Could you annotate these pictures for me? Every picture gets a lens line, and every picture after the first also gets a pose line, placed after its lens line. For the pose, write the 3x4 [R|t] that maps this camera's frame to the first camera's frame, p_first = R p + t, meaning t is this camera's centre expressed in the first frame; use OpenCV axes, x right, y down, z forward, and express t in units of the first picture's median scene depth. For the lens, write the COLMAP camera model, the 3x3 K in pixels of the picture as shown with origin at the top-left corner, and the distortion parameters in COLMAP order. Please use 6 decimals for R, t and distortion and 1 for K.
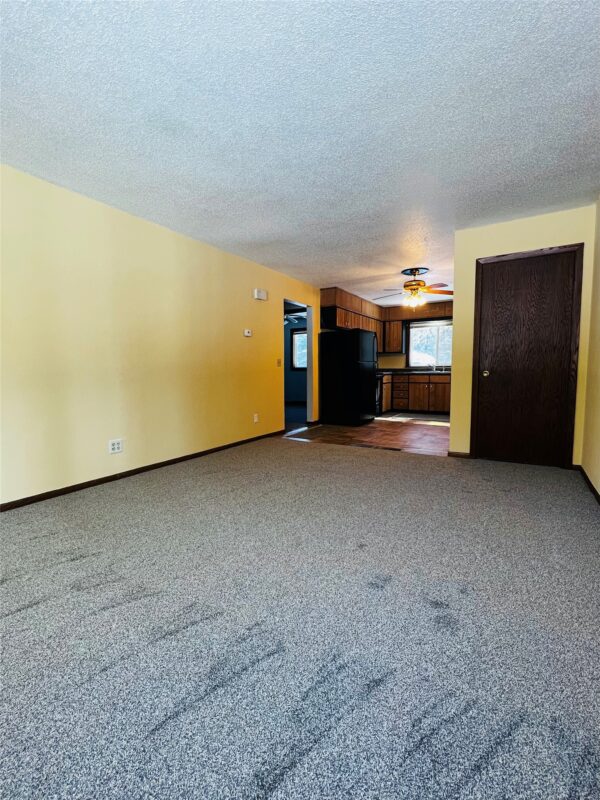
lens RADIAL K [[322.4, 0, 302.7], [0, 322.4, 395.8], [0, 0, 1]] dist [-0.003728, -0.000245]
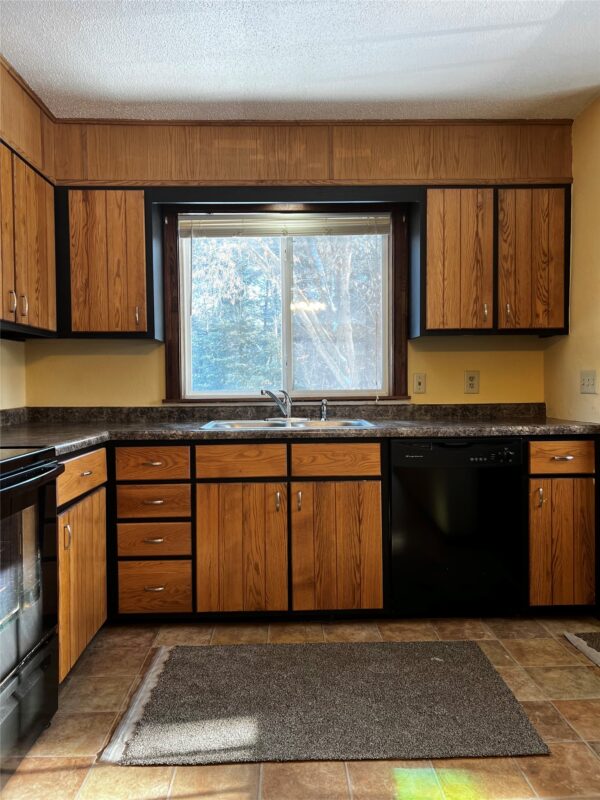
lens RADIAL K [[604.3, 0, 300.7], [0, 604.3, 398.0], [0, 0, 1]] dist [0.004622, 0.001073]
pose [[0.827057, -0.008627, 0.562052, 0.166510], [0.049067, 0.997174, -0.056895, -0.065833], [-0.559973, 0.074634, 0.825143, 0.625585]]
